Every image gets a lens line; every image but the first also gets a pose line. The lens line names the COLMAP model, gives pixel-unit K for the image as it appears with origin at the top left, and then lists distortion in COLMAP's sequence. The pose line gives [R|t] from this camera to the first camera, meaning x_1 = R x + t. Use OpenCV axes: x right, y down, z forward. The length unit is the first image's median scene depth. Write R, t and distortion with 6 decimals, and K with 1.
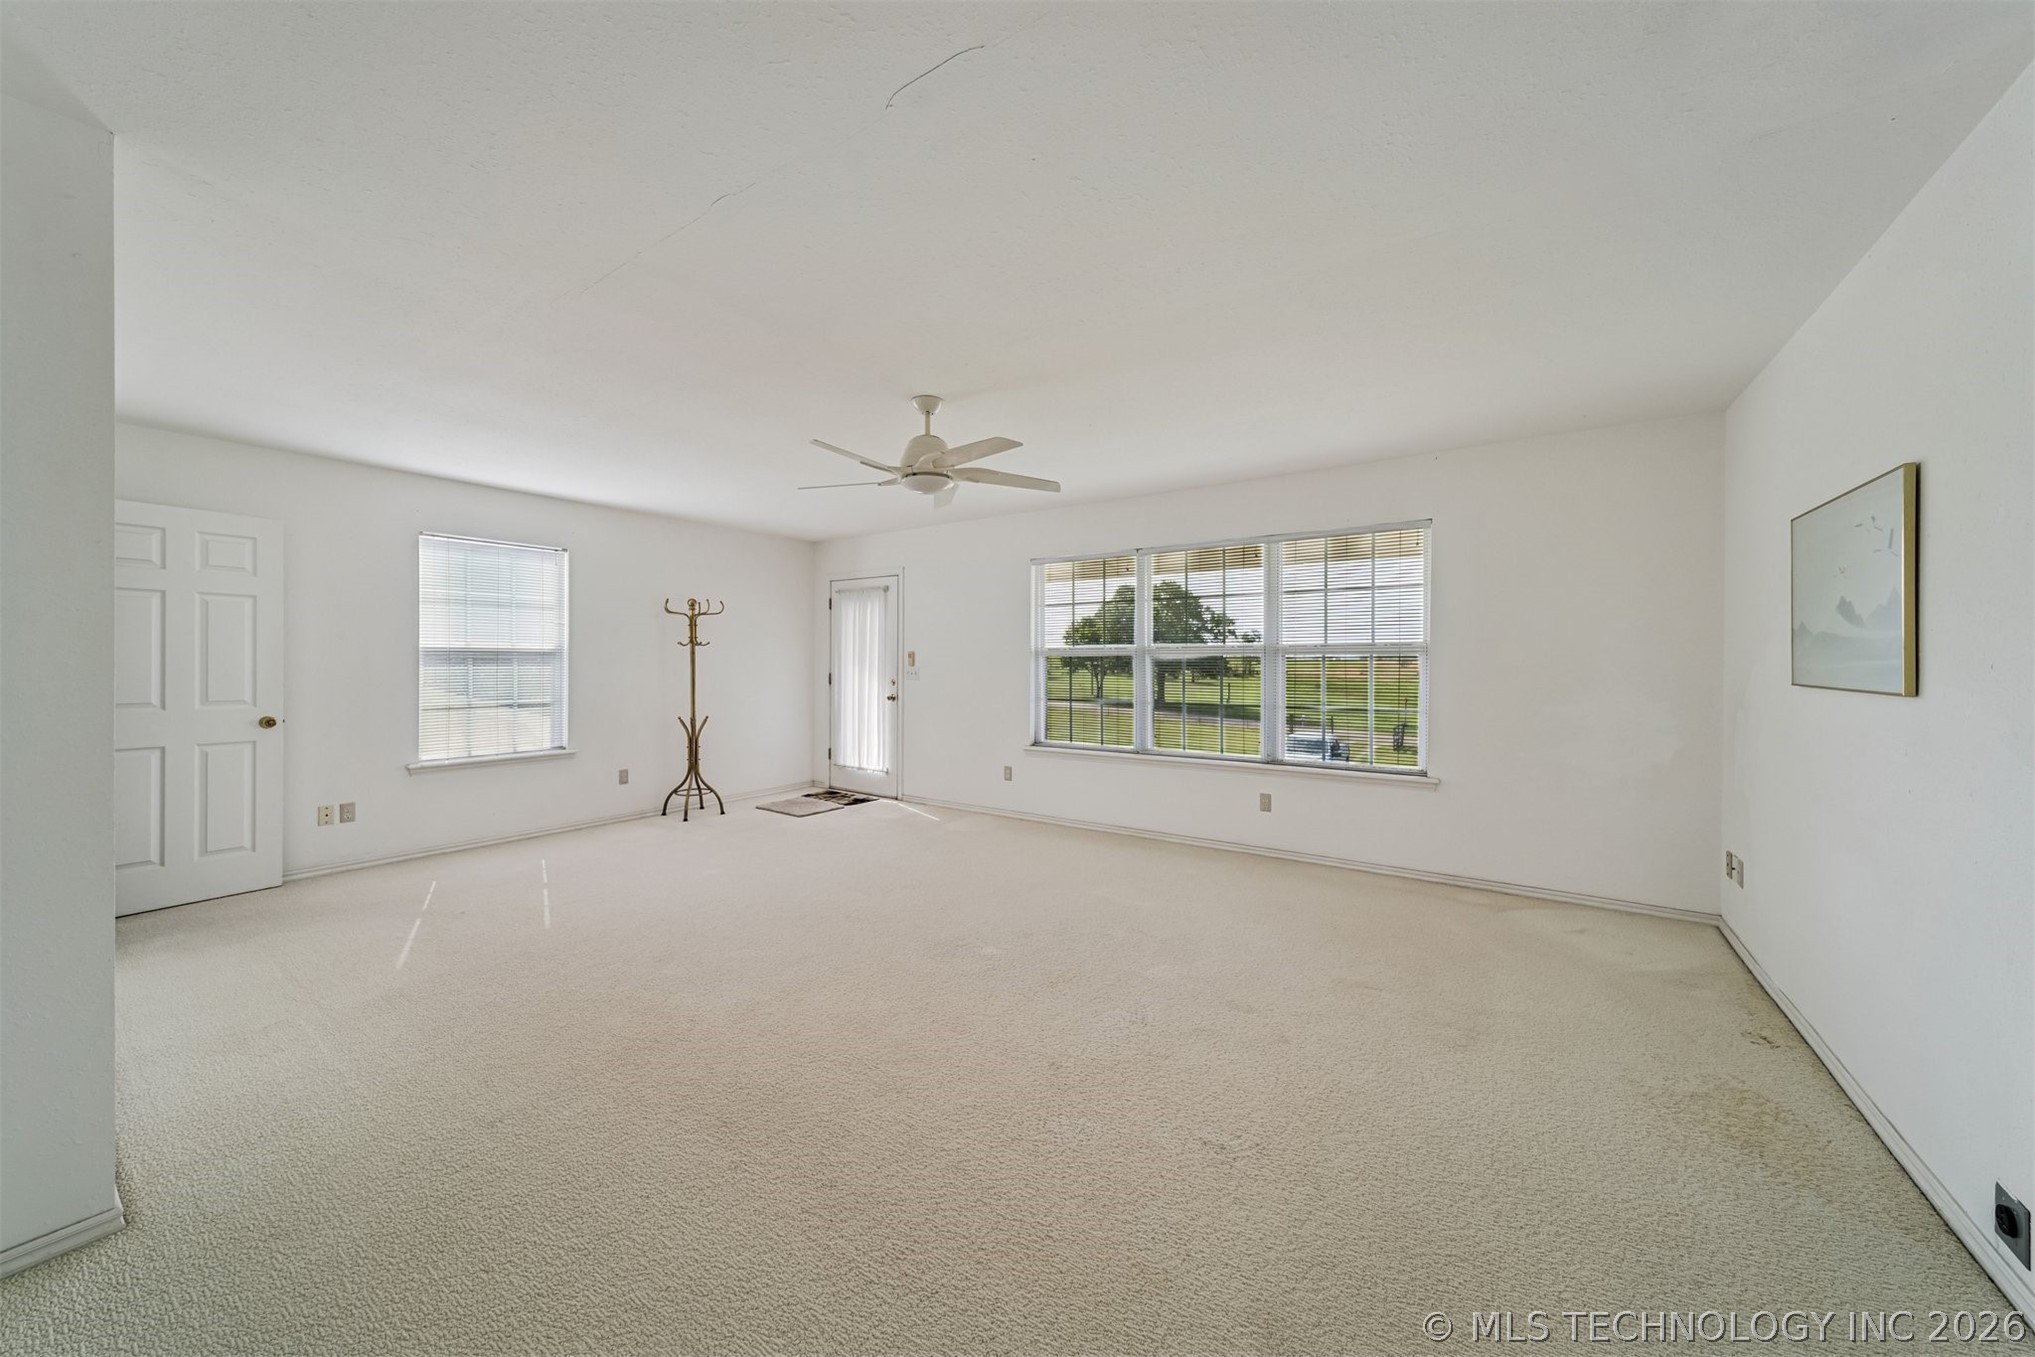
lens RADIAL K [[703.0, 0, 1004.1], [0, 703.0, 668.8], [0, 0, 1]] dist [-0.000320, -0.000156]
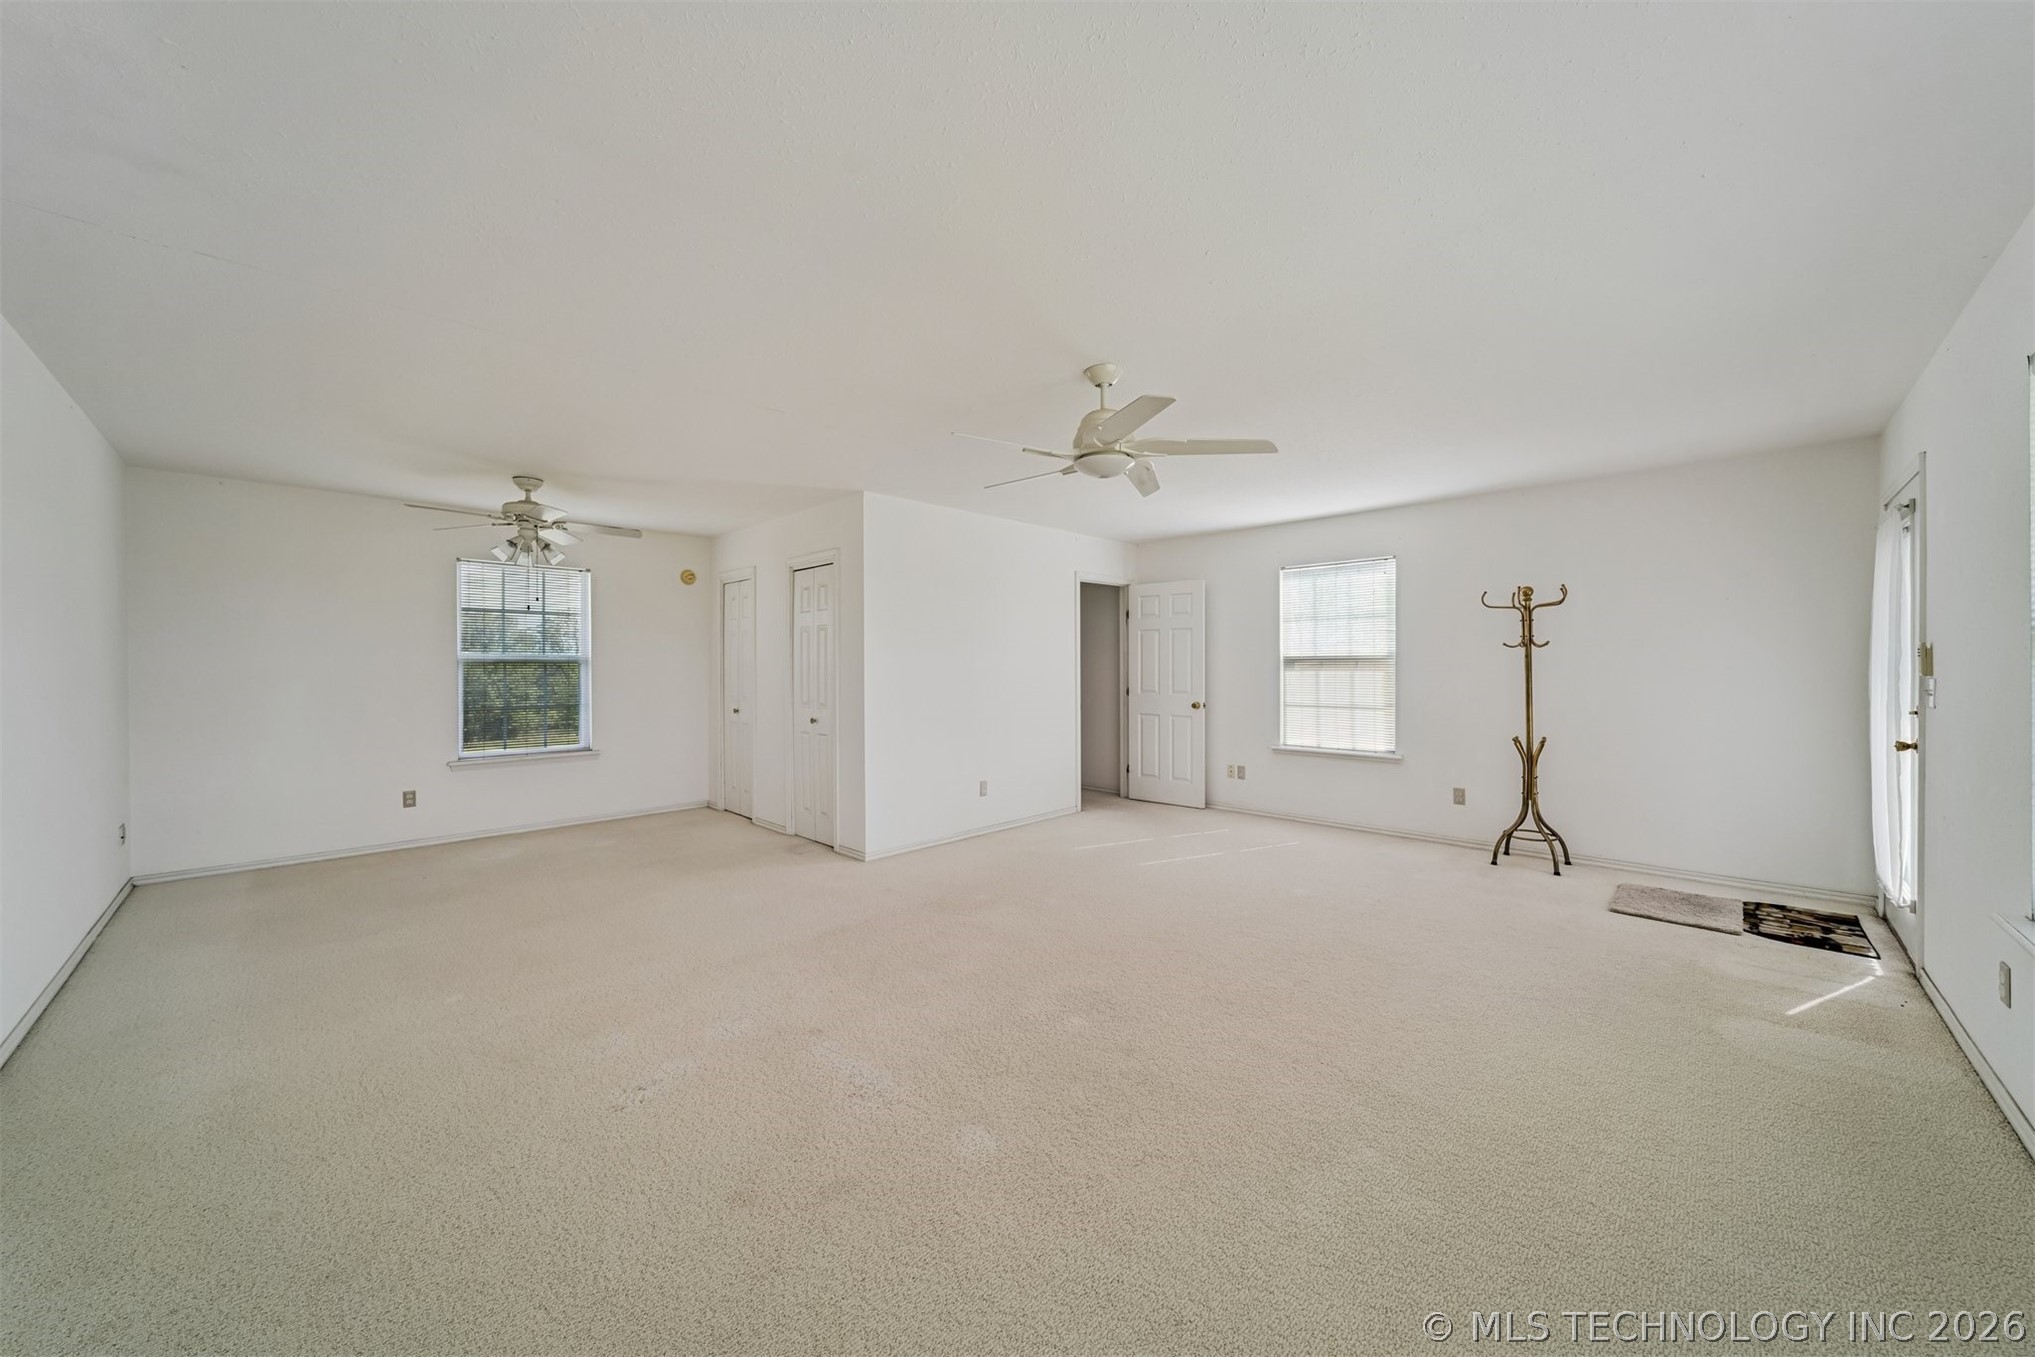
lens RADIAL K [[703.0, 0, 1004.1], [0, 703.0, 668.8], [0, 0, 1]] dist [-0.000320, -0.000156]
pose [[-0.162174, -0.000013, -0.986762, 0.465907], [-0.007748, 0.999969, 0.001261, -0.005436], [0.986732, 0.007850, -0.162169, 0.614122]]
